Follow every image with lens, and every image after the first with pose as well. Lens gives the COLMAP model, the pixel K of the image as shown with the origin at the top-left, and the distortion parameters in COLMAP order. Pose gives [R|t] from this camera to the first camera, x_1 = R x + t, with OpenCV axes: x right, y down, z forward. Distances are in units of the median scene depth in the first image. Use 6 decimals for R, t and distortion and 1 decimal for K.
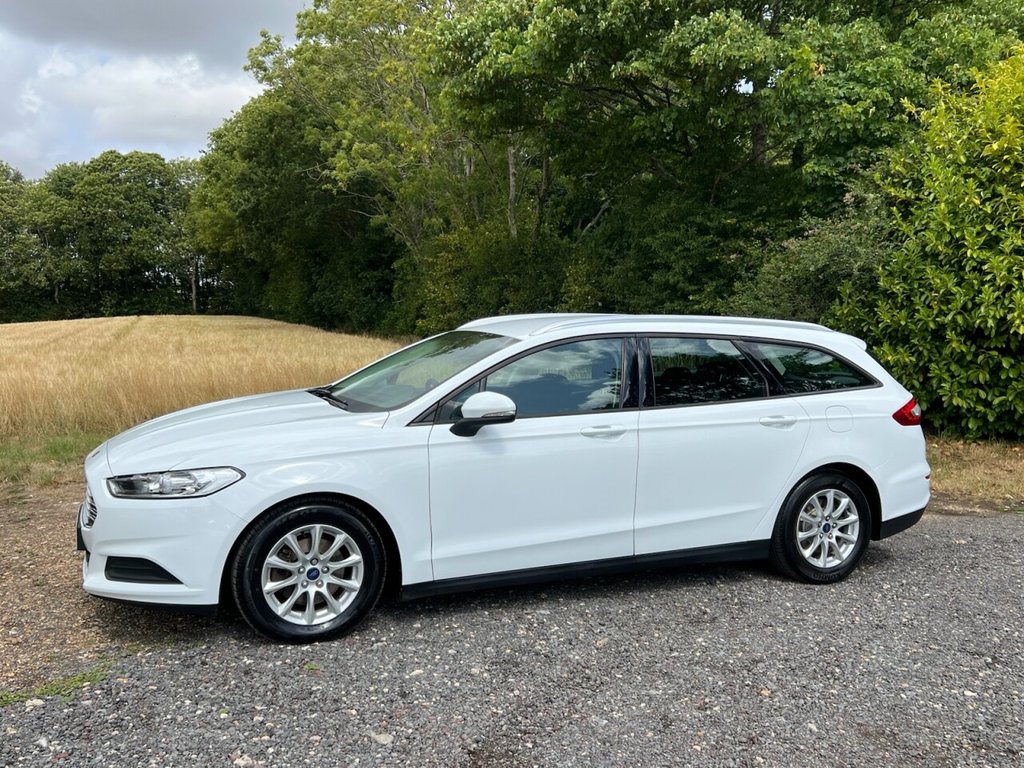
lens RADIAL K [[928.1, 0, 517.7], [0, 928.1, 384.8], [0, 0, 1]] dist [0.021252, 0.000000]
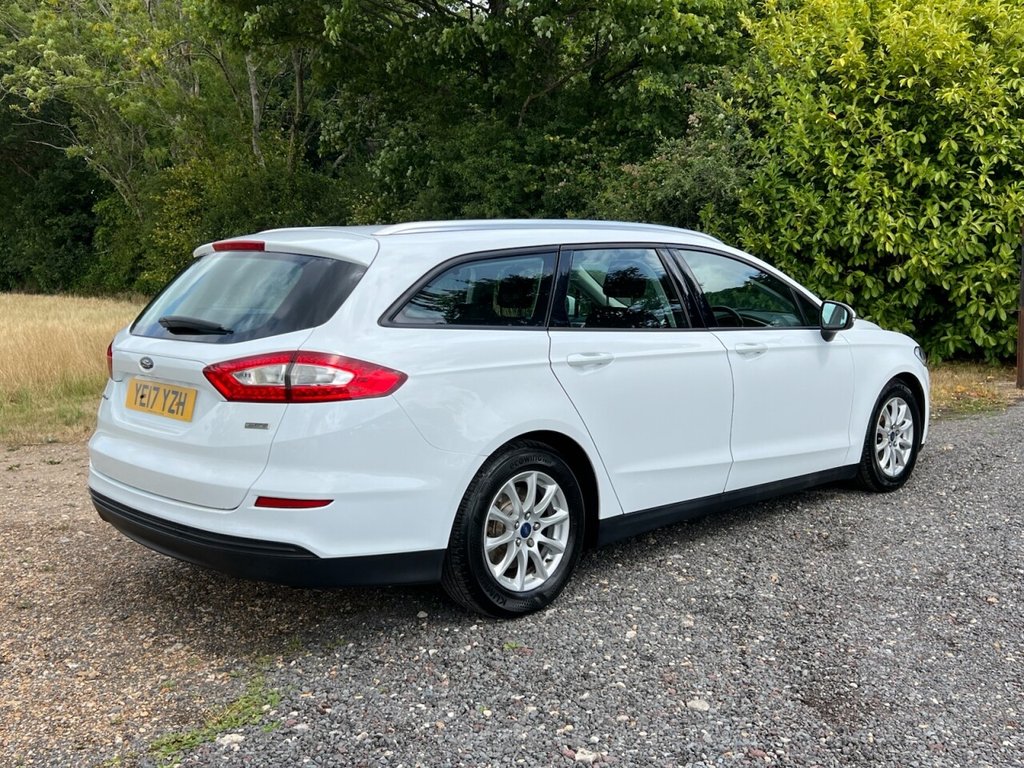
lens RADIAL K [[1018.5, 0, 528.7], [0, 1018.5, 382.1], [0, 0, 1]] dist [0.021544, 0.000000]
pose [[0.952779, -0.072353, 0.294921, -0.126878], [0.060045, 0.996913, 0.050591, 0.006378], [-0.297670, -0.030494, 0.954182, 0.037200]]
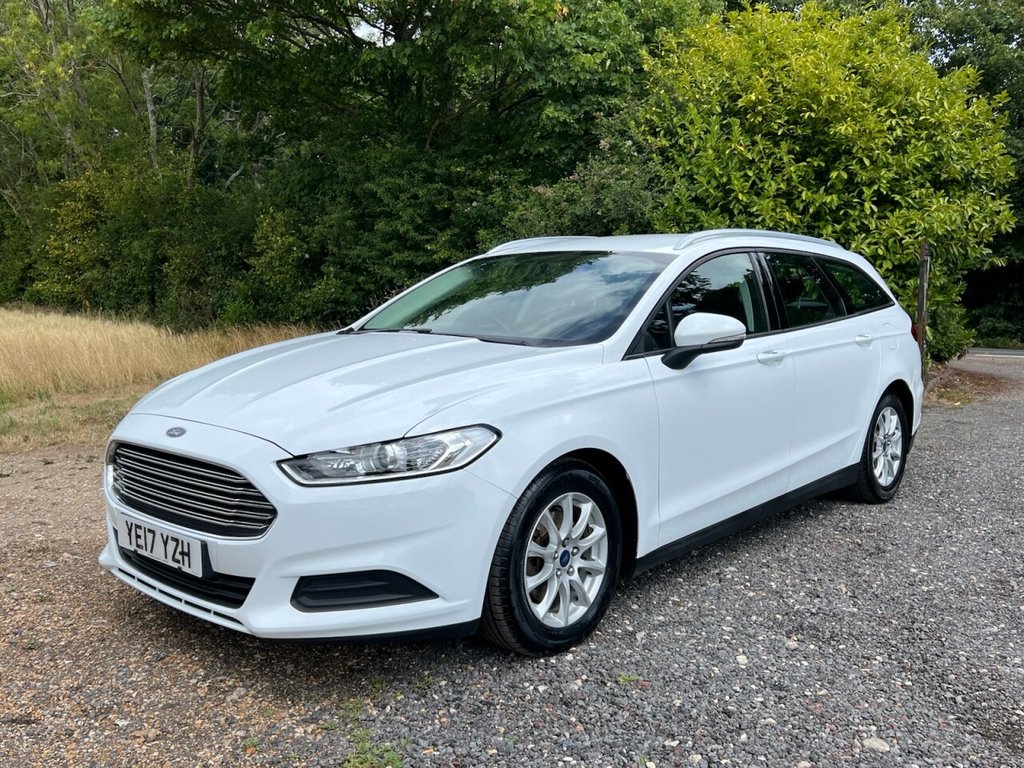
lens RADIAL K [[928.1, 0, 518.0], [0, 928.1, 384.5], [0, 0, 1]] dist [0.021252, 0.000000]
pose [[0.905025, -0.066781, 0.420084, -0.166046], [0.050597, 0.997488, 0.049566, 0.006863], [-0.422339, -0.023603, 0.906130, 0.100106]]
